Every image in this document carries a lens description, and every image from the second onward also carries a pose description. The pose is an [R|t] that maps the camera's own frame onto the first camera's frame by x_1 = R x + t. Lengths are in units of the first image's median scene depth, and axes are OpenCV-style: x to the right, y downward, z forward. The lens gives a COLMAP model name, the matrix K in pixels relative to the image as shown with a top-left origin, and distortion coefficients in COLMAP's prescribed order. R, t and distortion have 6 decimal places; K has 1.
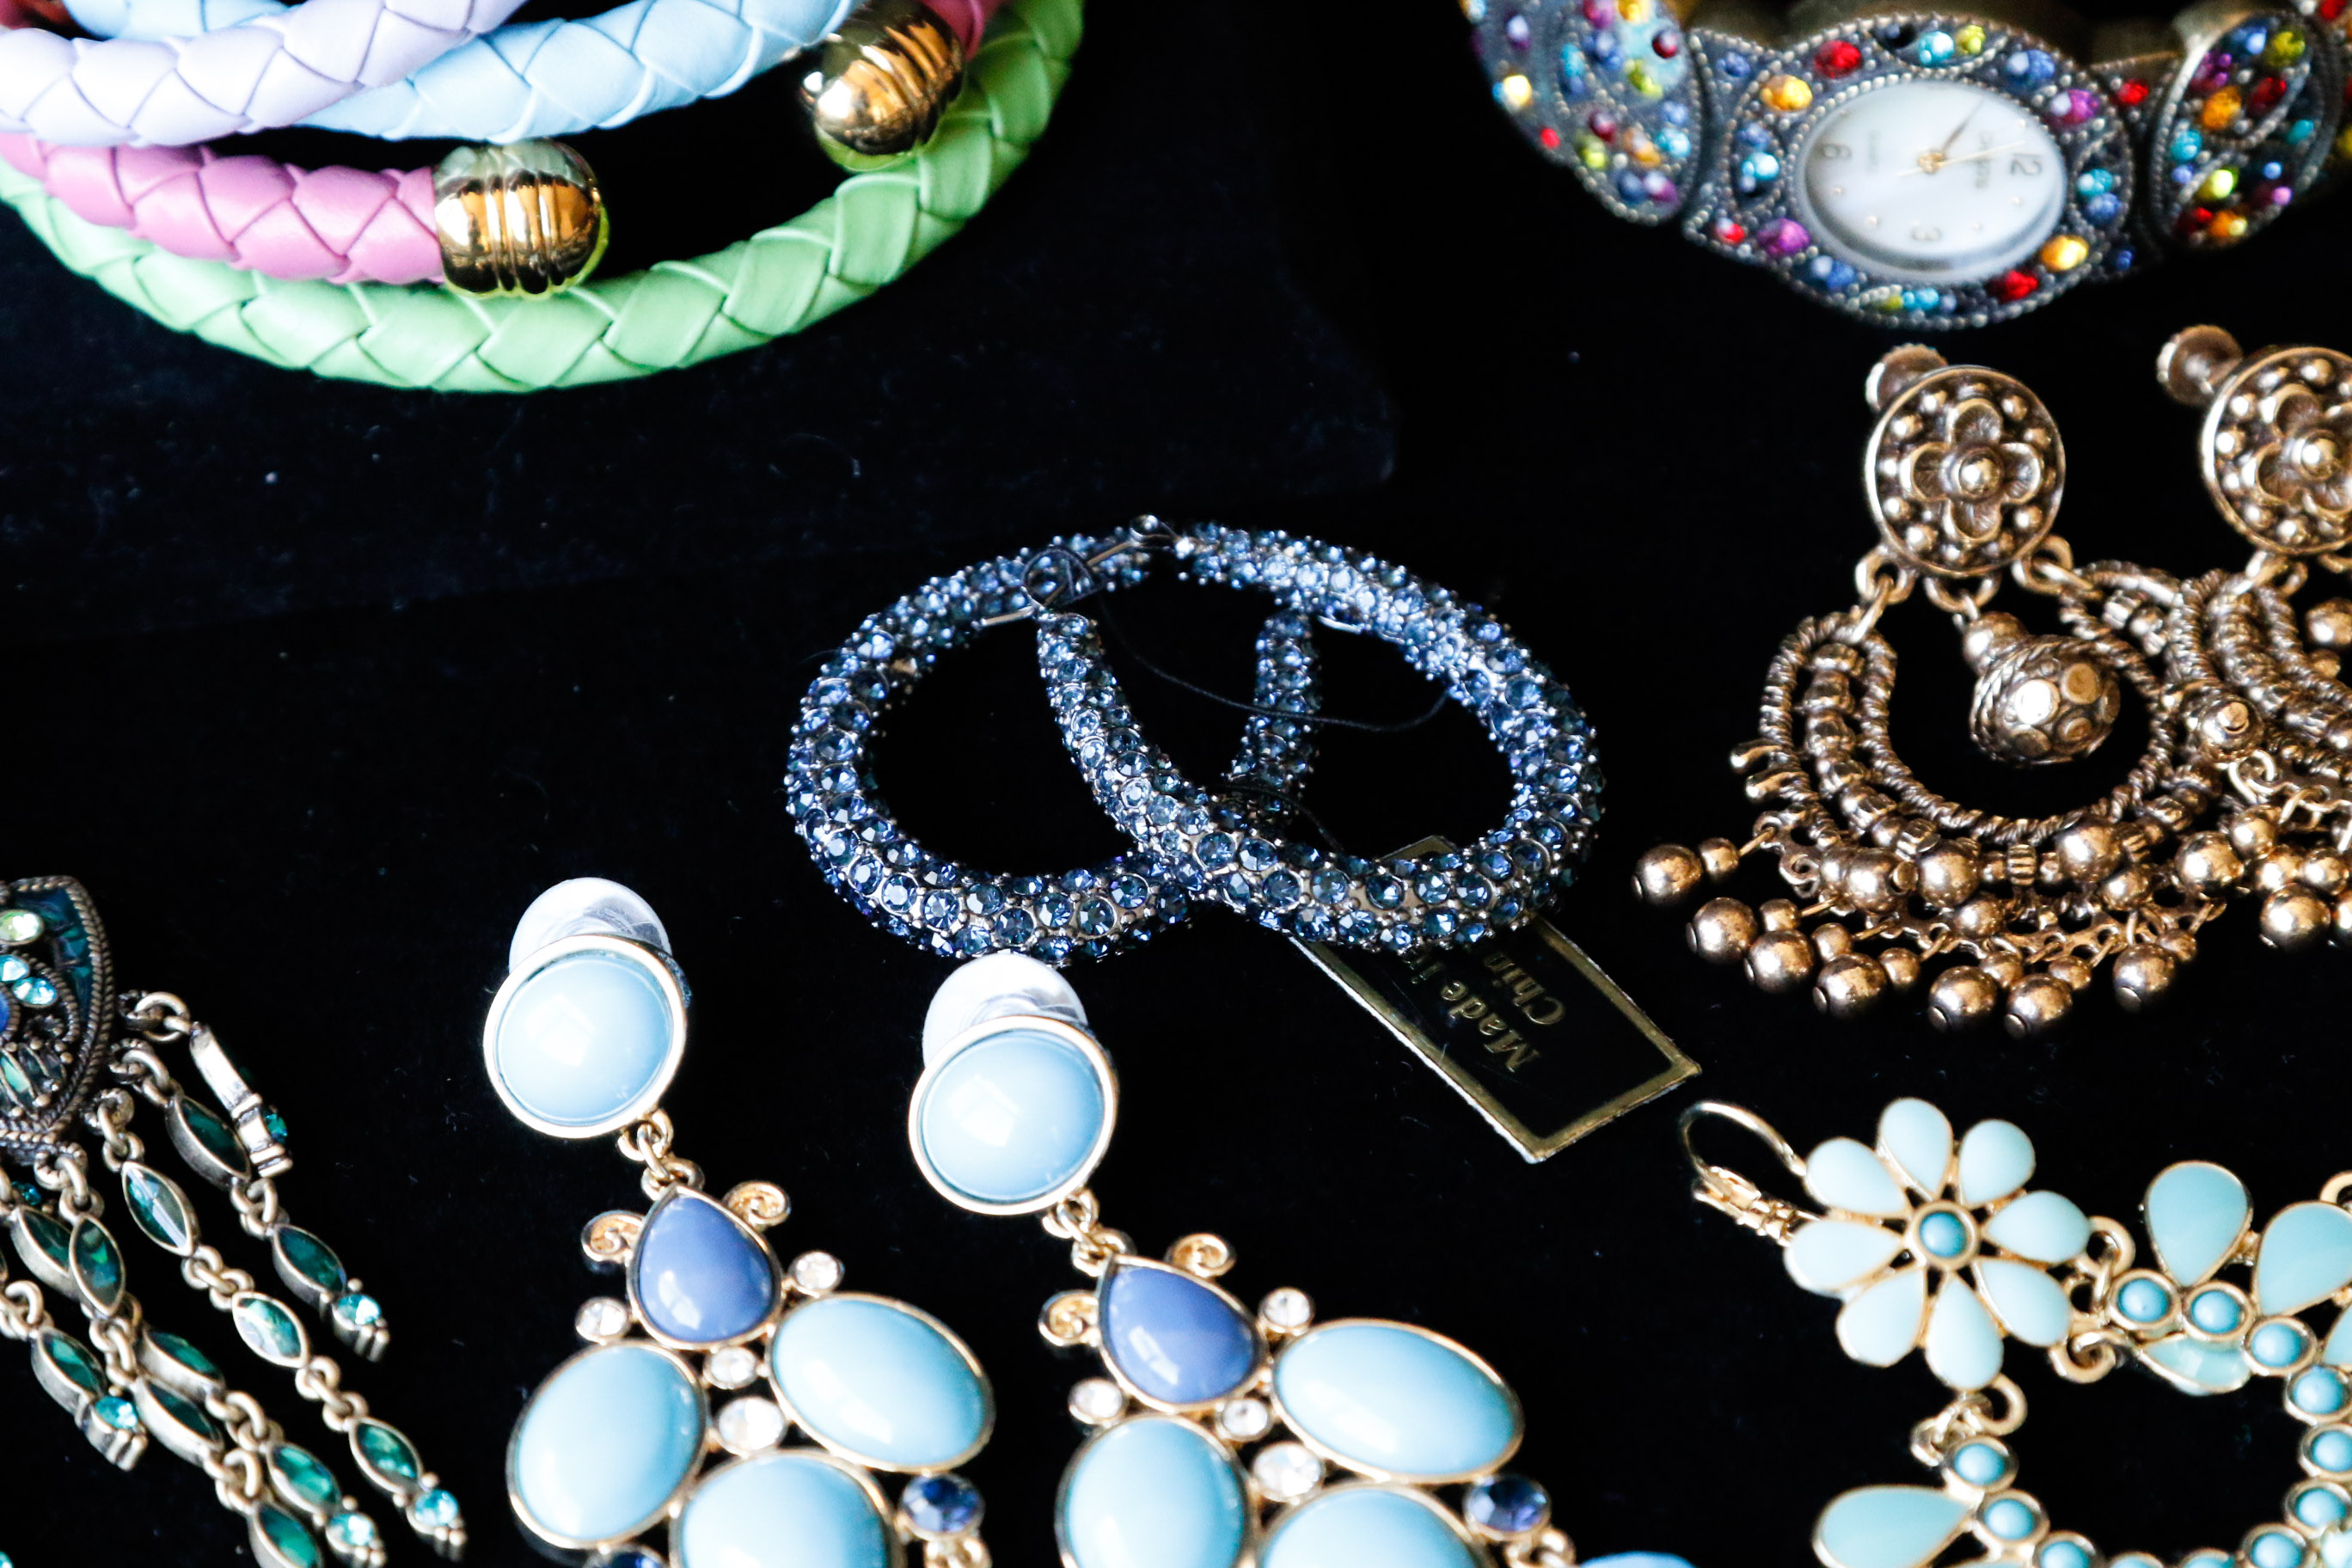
lens RADIAL K [[9073.4, 0, 1173.7], [0, 9073.4, 882.5], [0, 0, 1]] dist [0.298732, 0.000000]
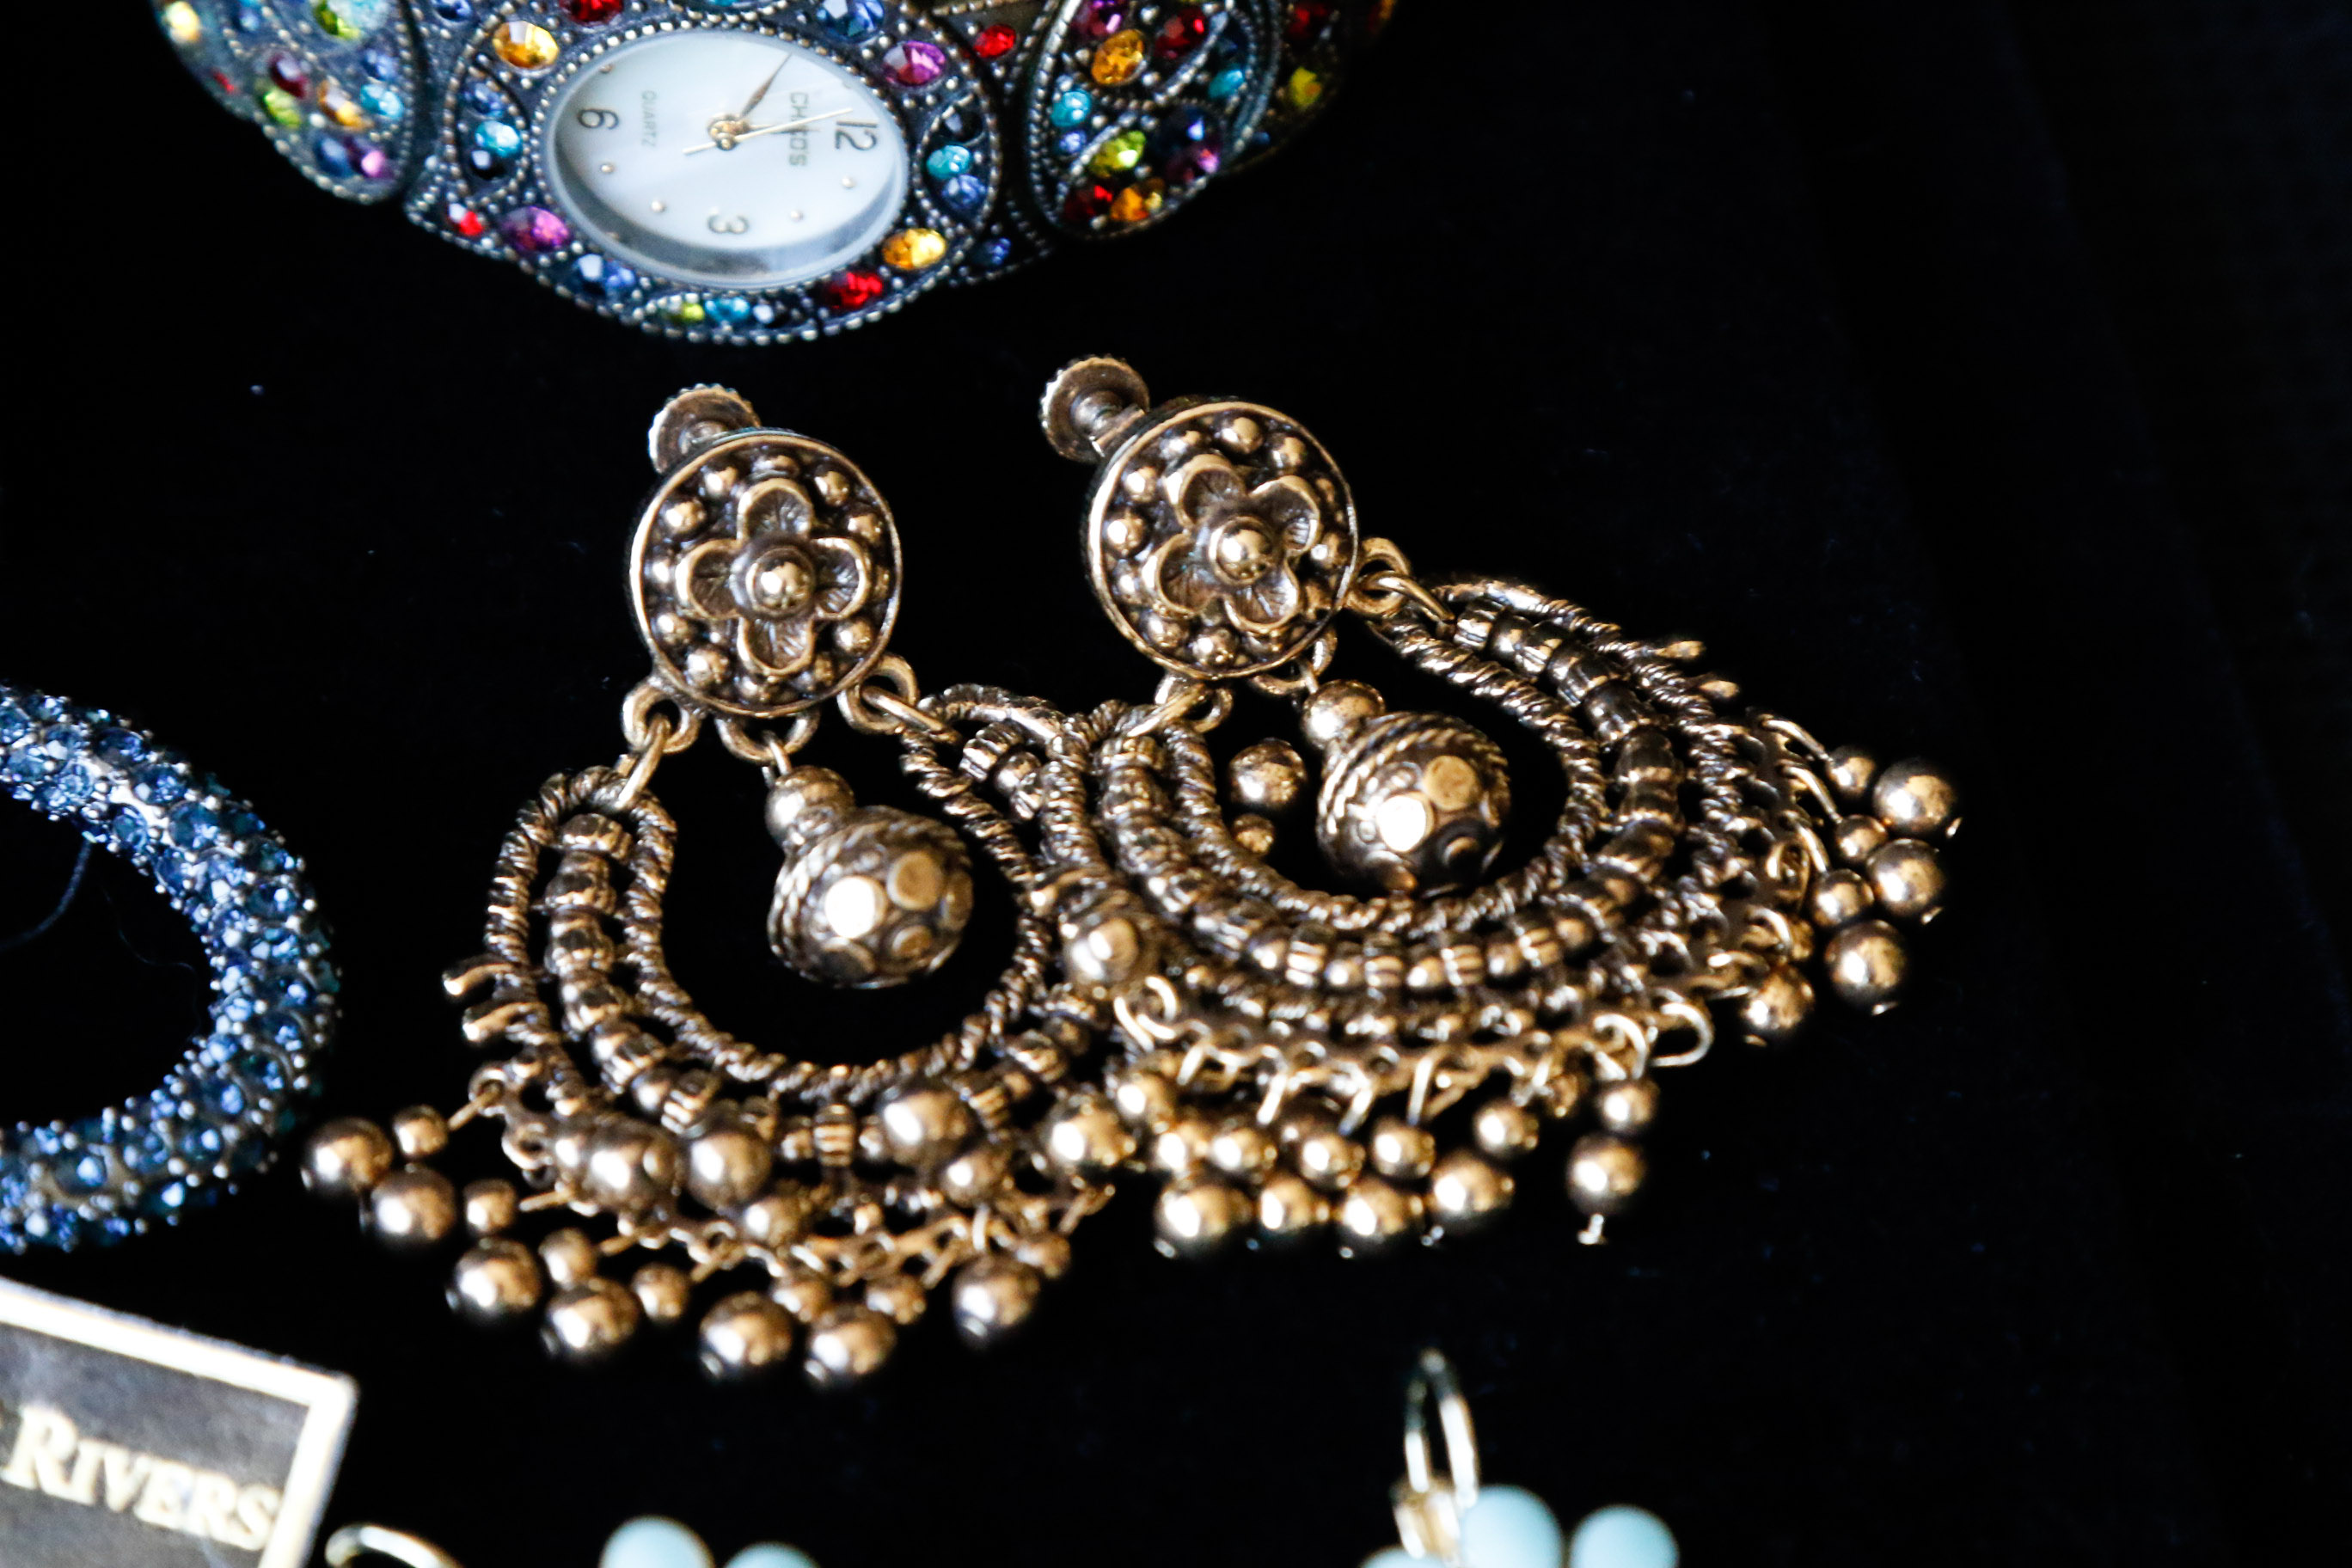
lens RADIAL K [[9073.4, 0, 1176.1], [0, 9073.4, 799.0], [0, 0, 1]] dist [0.298732, 0.000000]
pose [[0.997208, -0.016971, 0.072717, 0.066676], [0.013181, 0.998546, 0.052277, -0.065001], [-0.073499, -0.051172, 0.995982, 0.270925]]
